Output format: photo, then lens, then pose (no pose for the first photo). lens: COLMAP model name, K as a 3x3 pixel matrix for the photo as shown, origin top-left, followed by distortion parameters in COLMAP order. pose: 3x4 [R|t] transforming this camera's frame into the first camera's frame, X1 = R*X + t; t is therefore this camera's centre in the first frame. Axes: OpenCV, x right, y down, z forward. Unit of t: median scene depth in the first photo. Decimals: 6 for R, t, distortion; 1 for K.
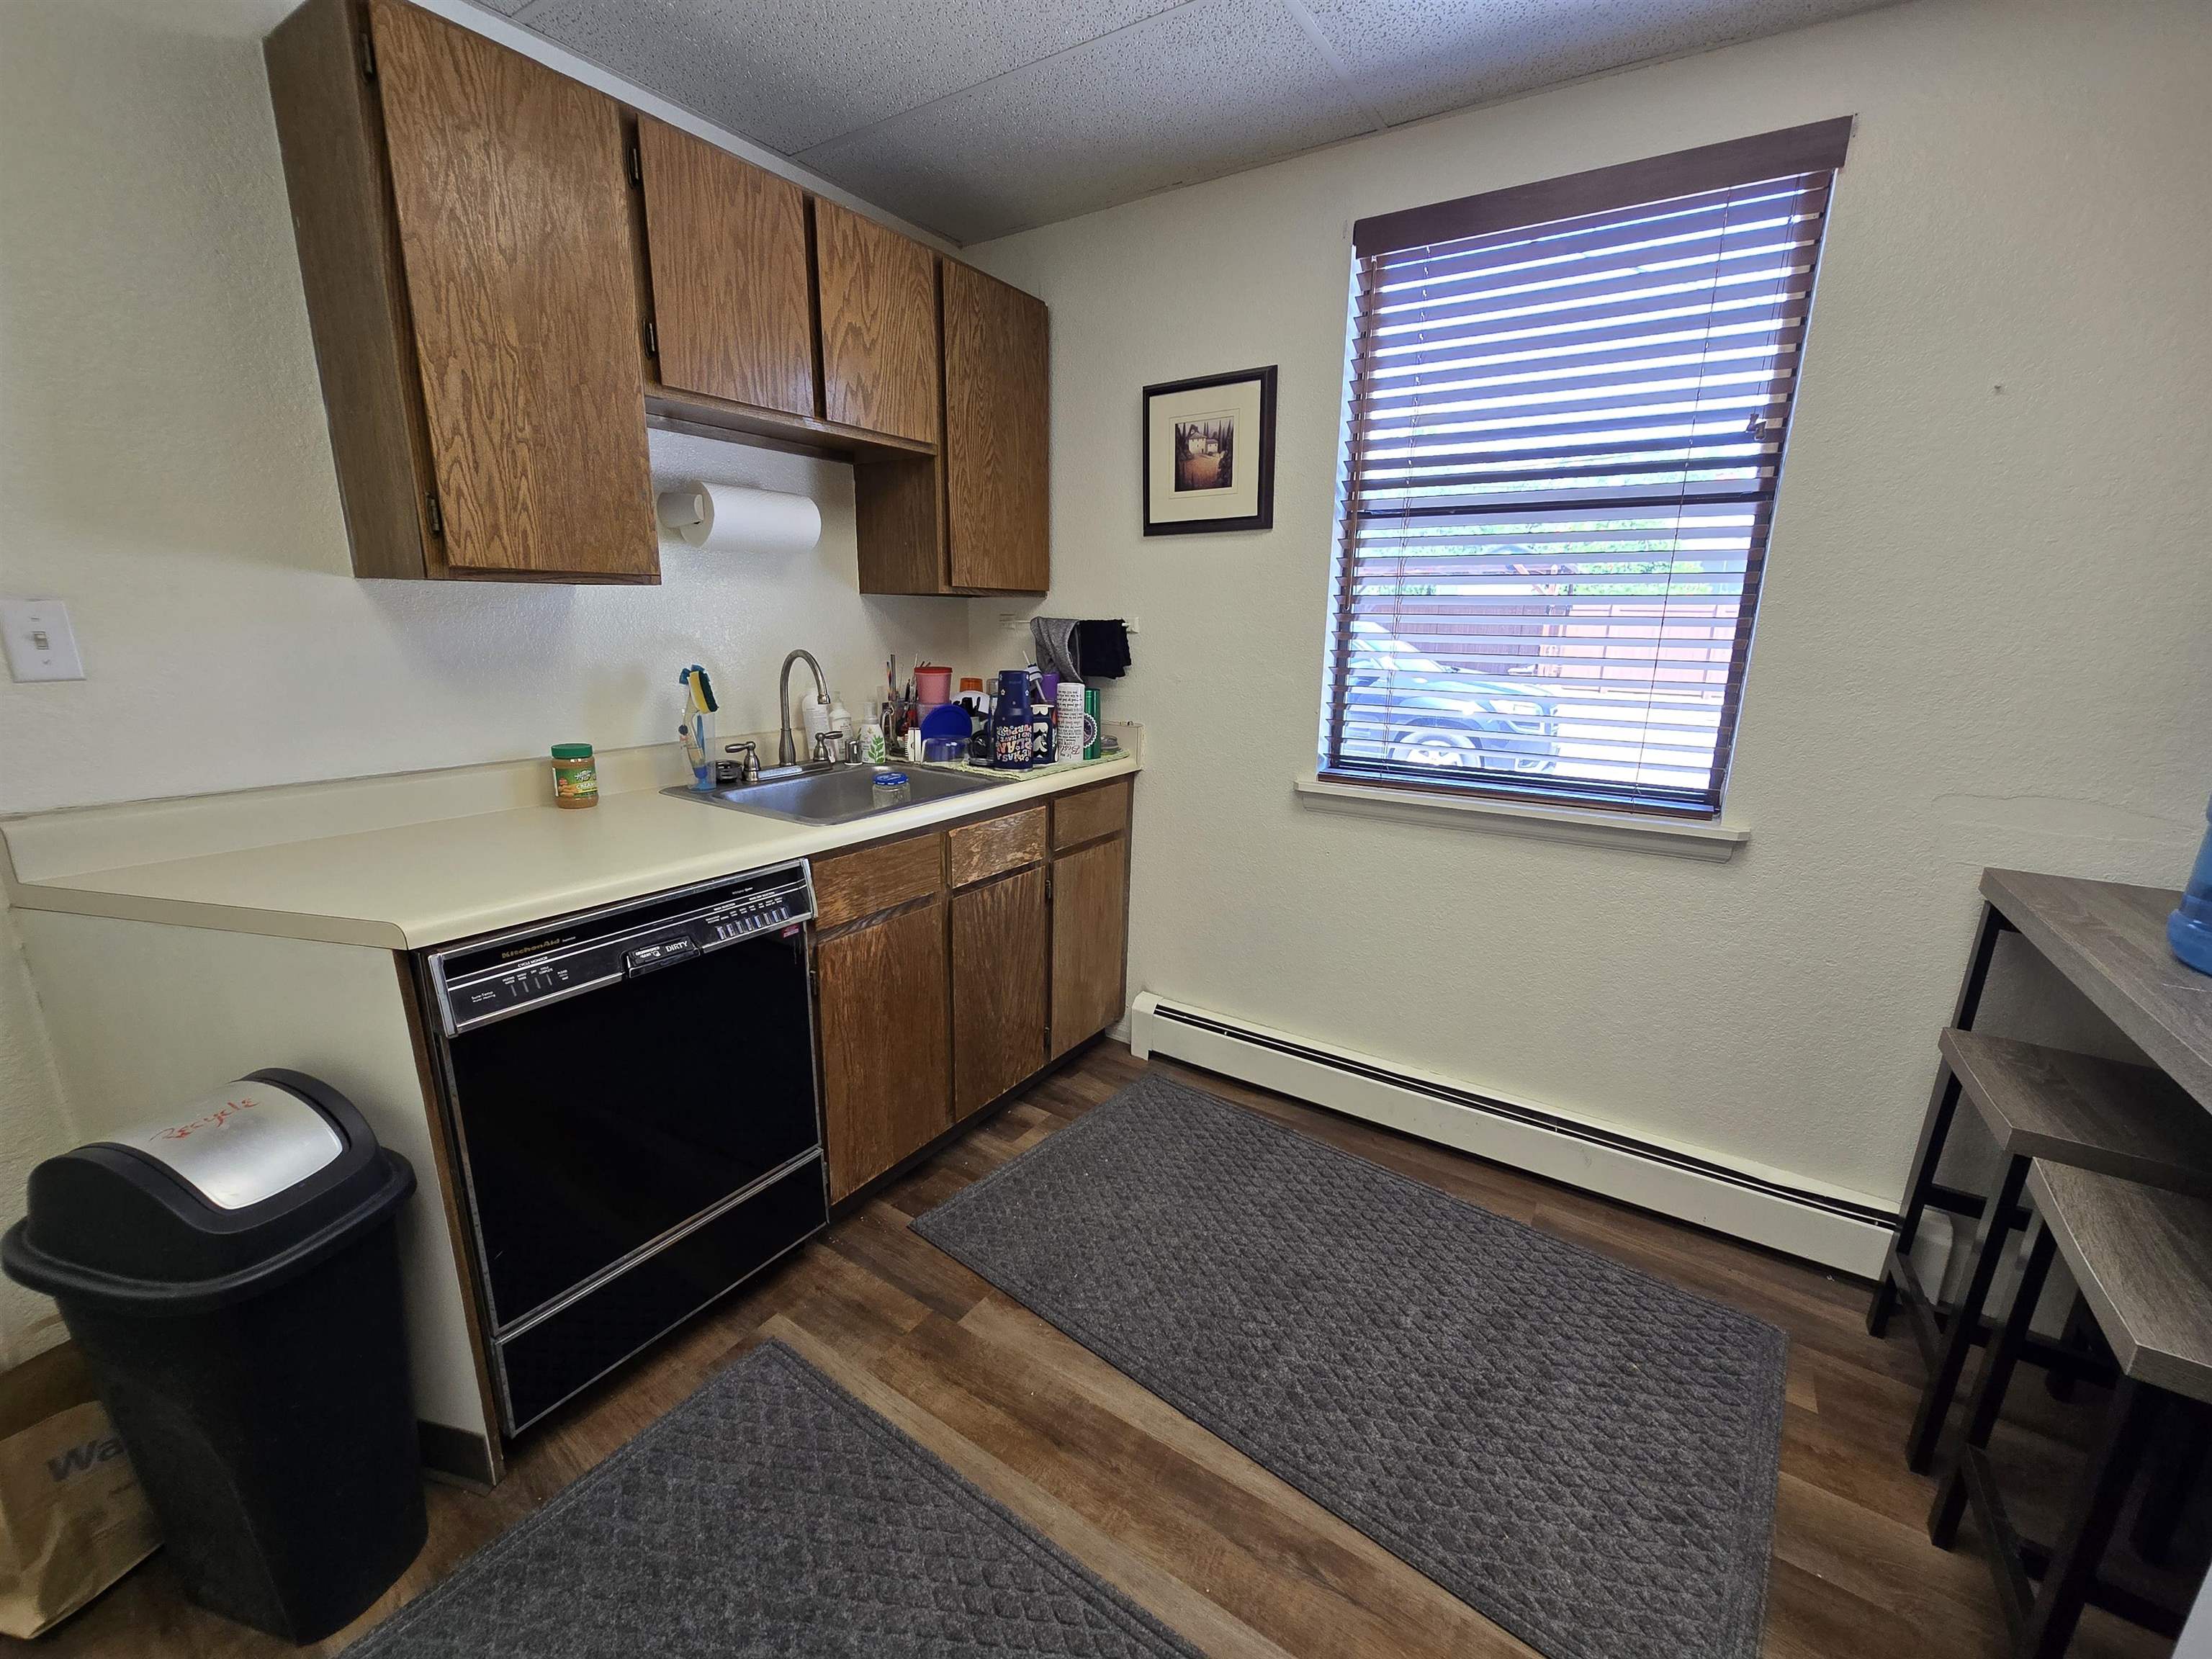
lens RADIAL K [[902.9, 0, 1095.2], [0, 902.9, 841.5], [0, 0, 1]] dist [-0.001253, -0.001165]
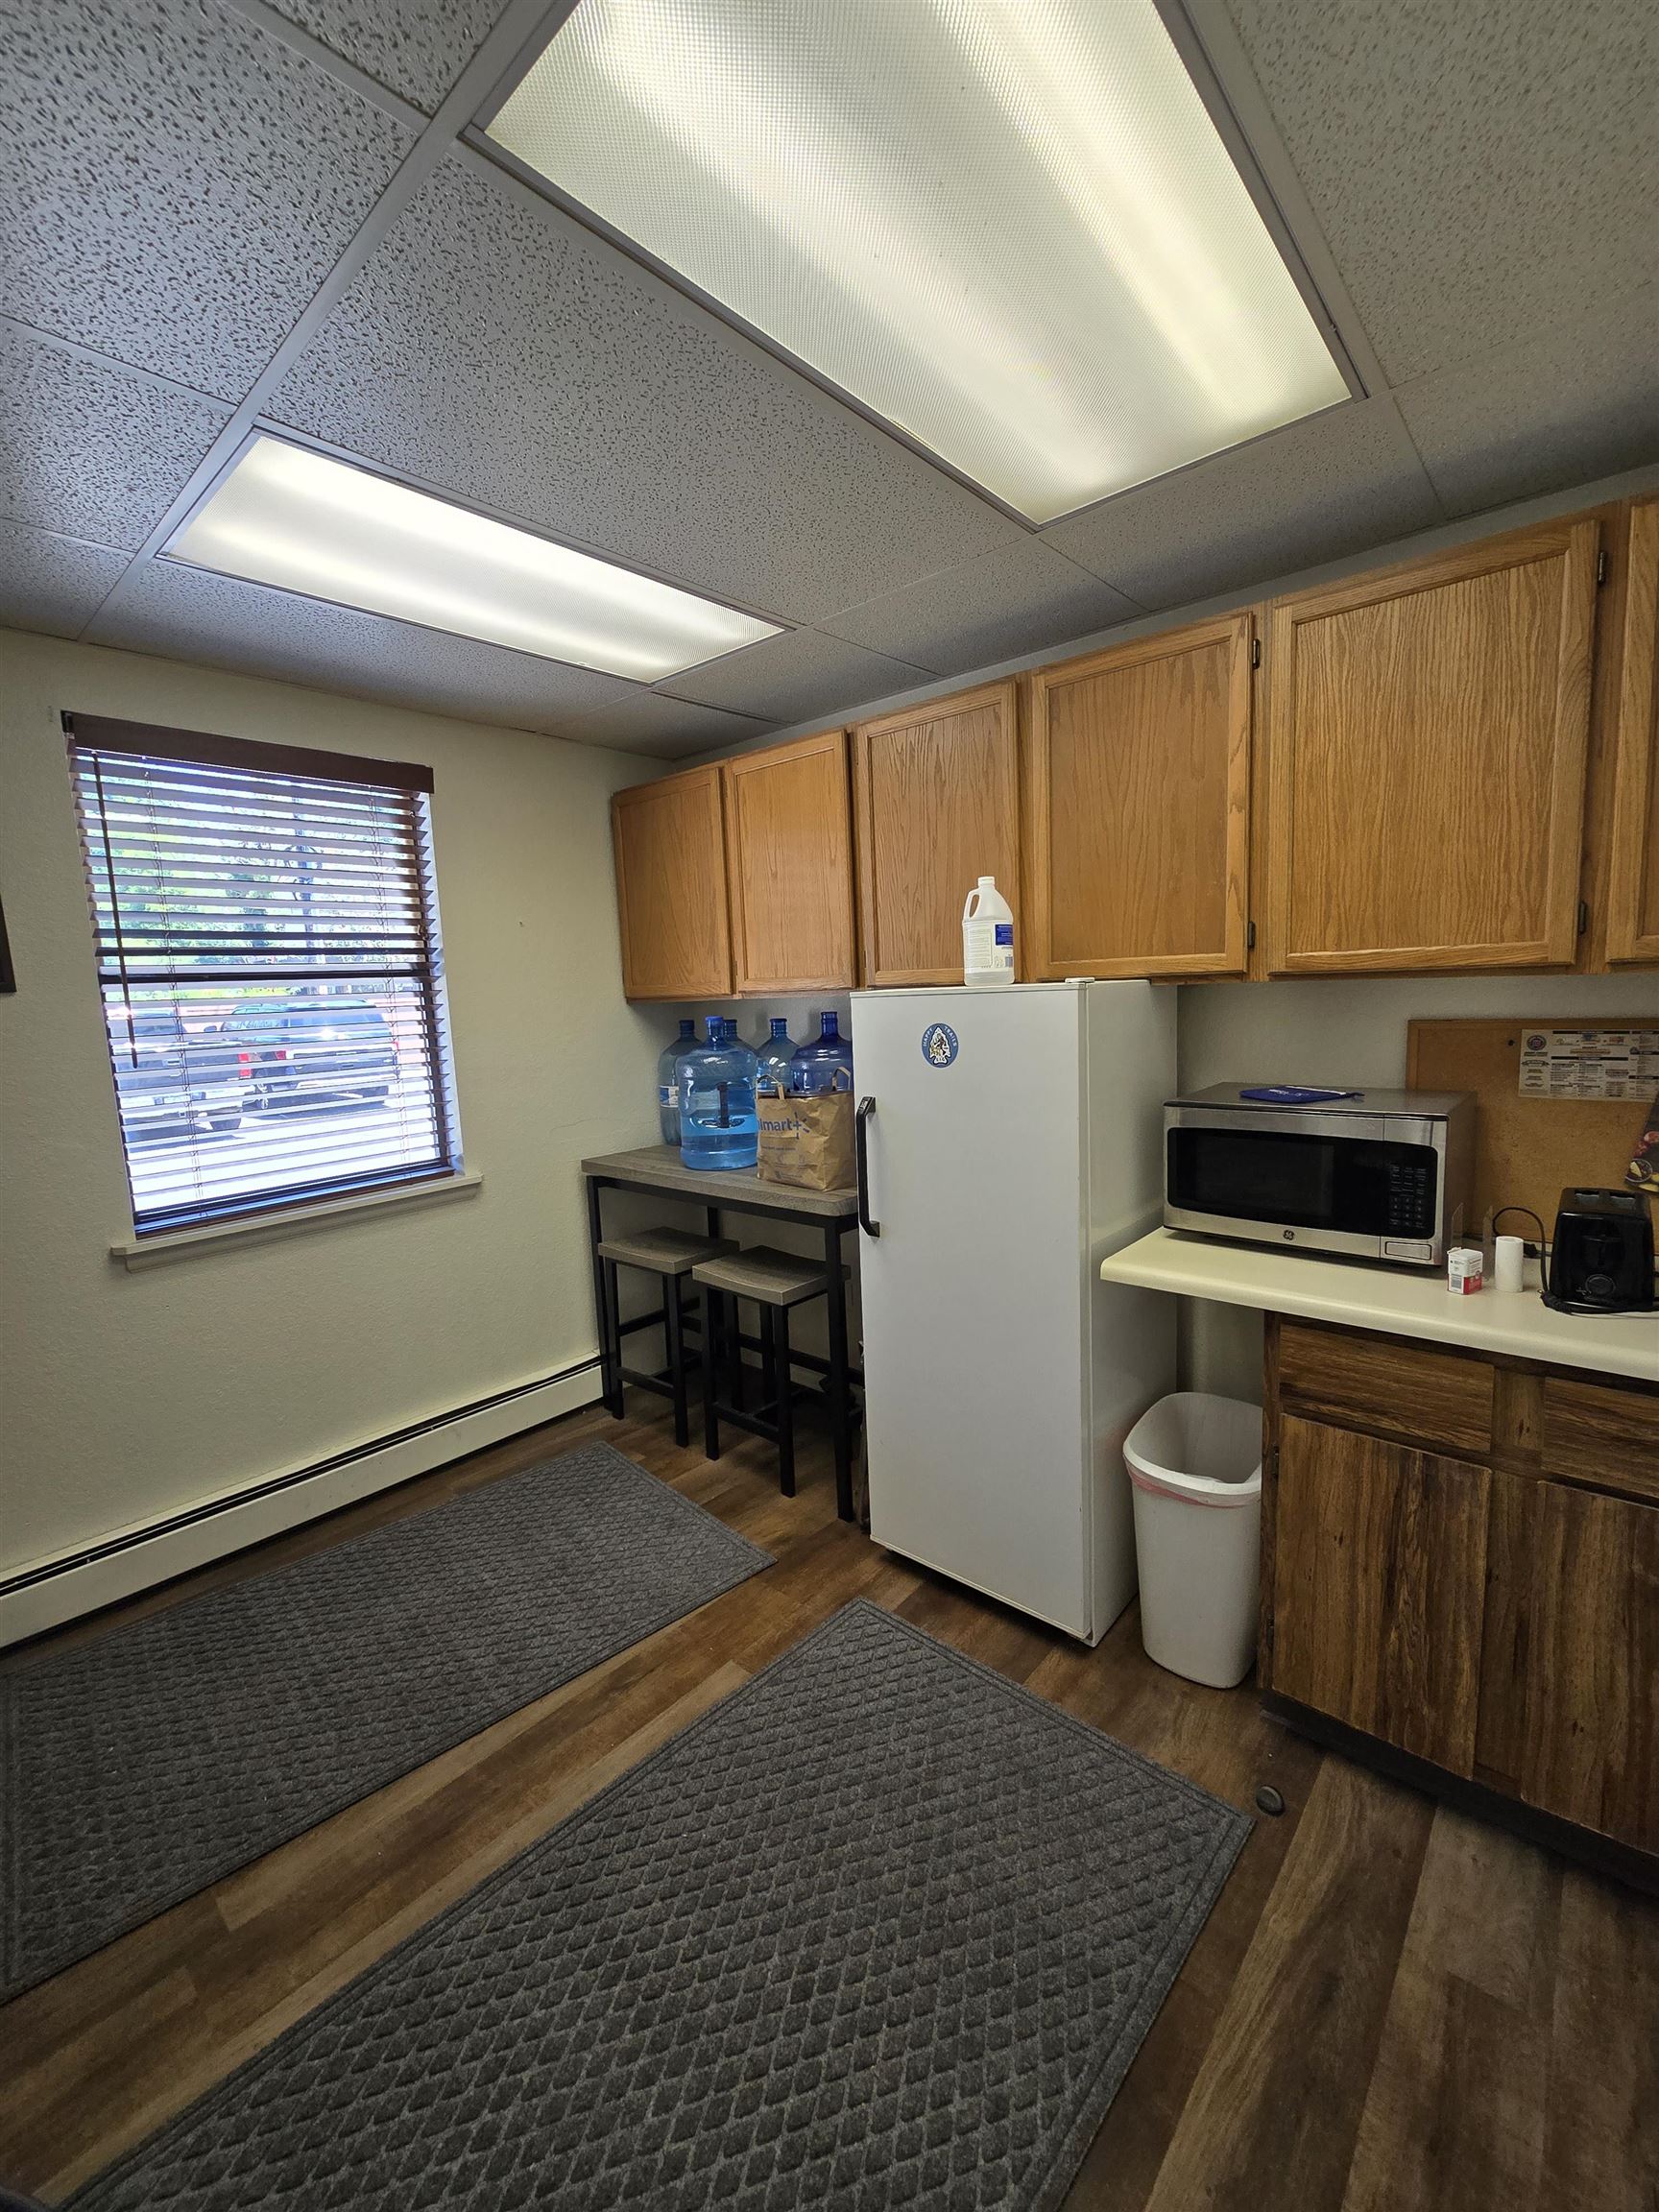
lens RADIAL K [[908.3, 0, 814.0], [0, 908.3, 1097.1], [0, 0, 1]] dist [-0.002064, 0.001291]
pose [[0.151535, -0.140011, 0.978486, -0.817941], [0.286298, 0.953701, 0.092127, -0.135333], [-0.946082, 0.266178, 0.184604, 0.127465]]
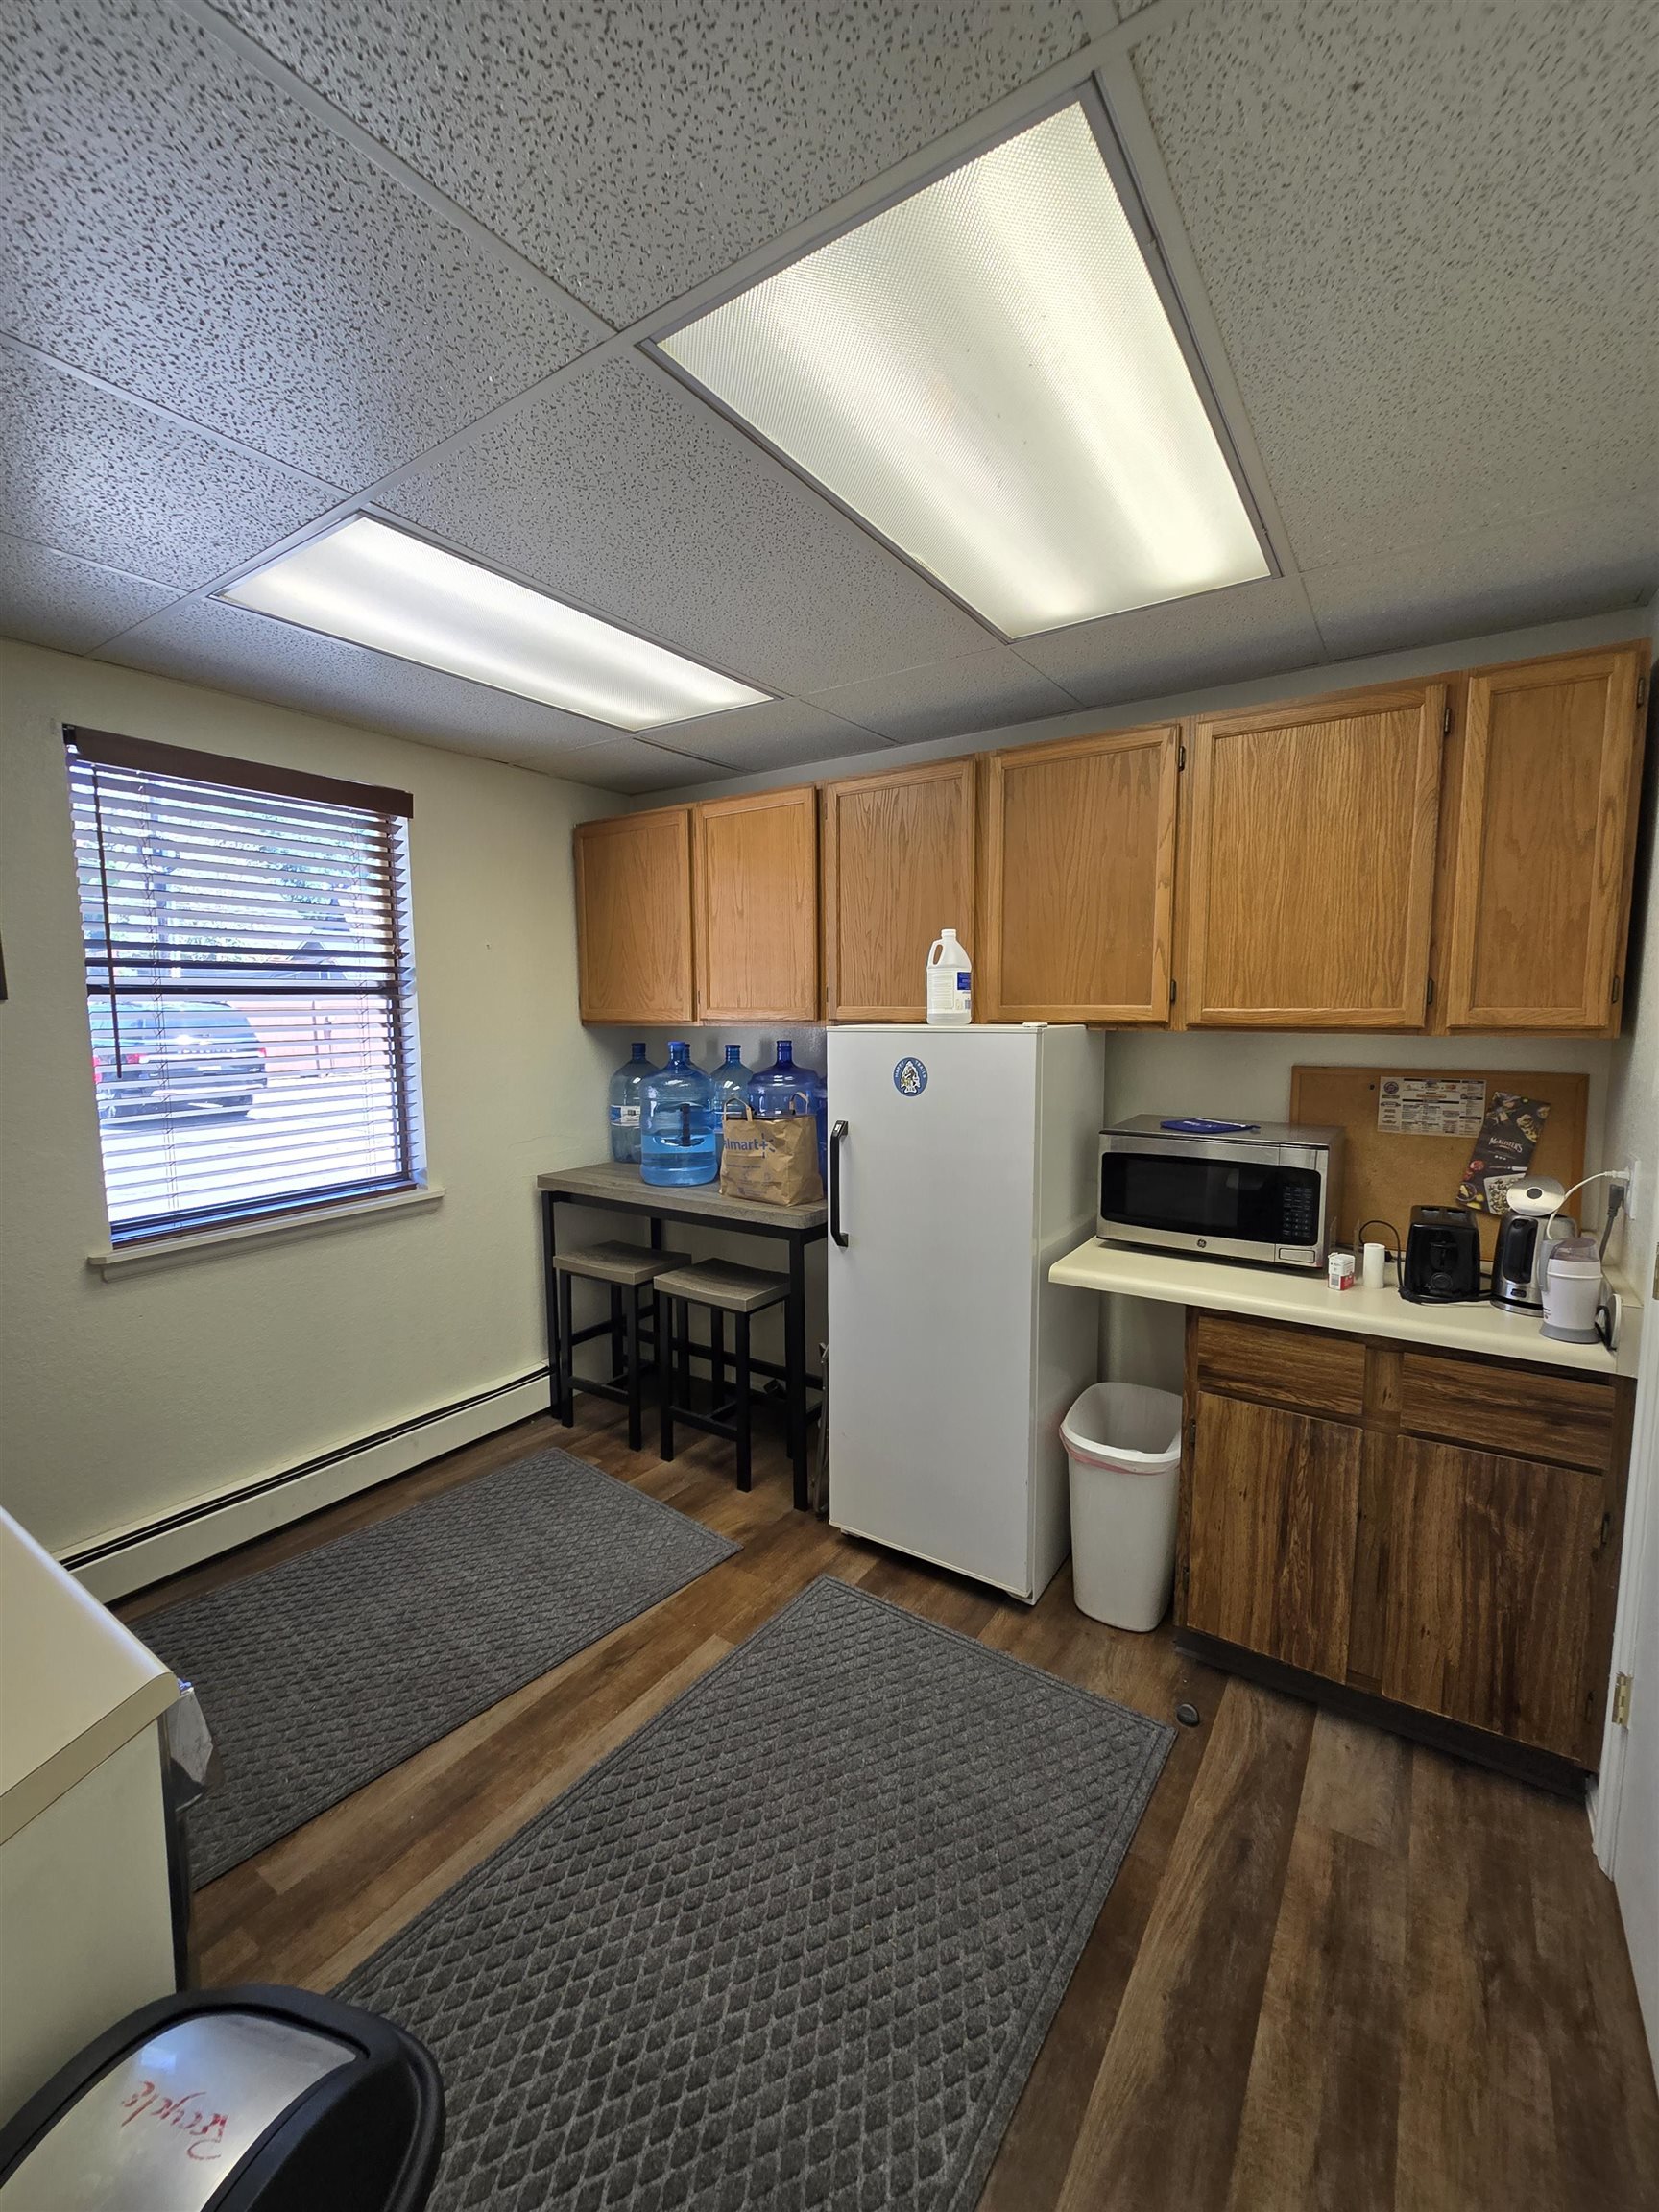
lens RADIAL K [[912.6, 0, 811.7], [0, 912.6, 1102.8], [0, 0, 1]] dist [0.001285, 0.000231]
pose [[0.025596, -0.121841, 0.992220, -0.978741], [0.253312, 0.960941, 0.111466, -0.196272], [-0.967046, 0.248488, 0.055460, 0.252900]]
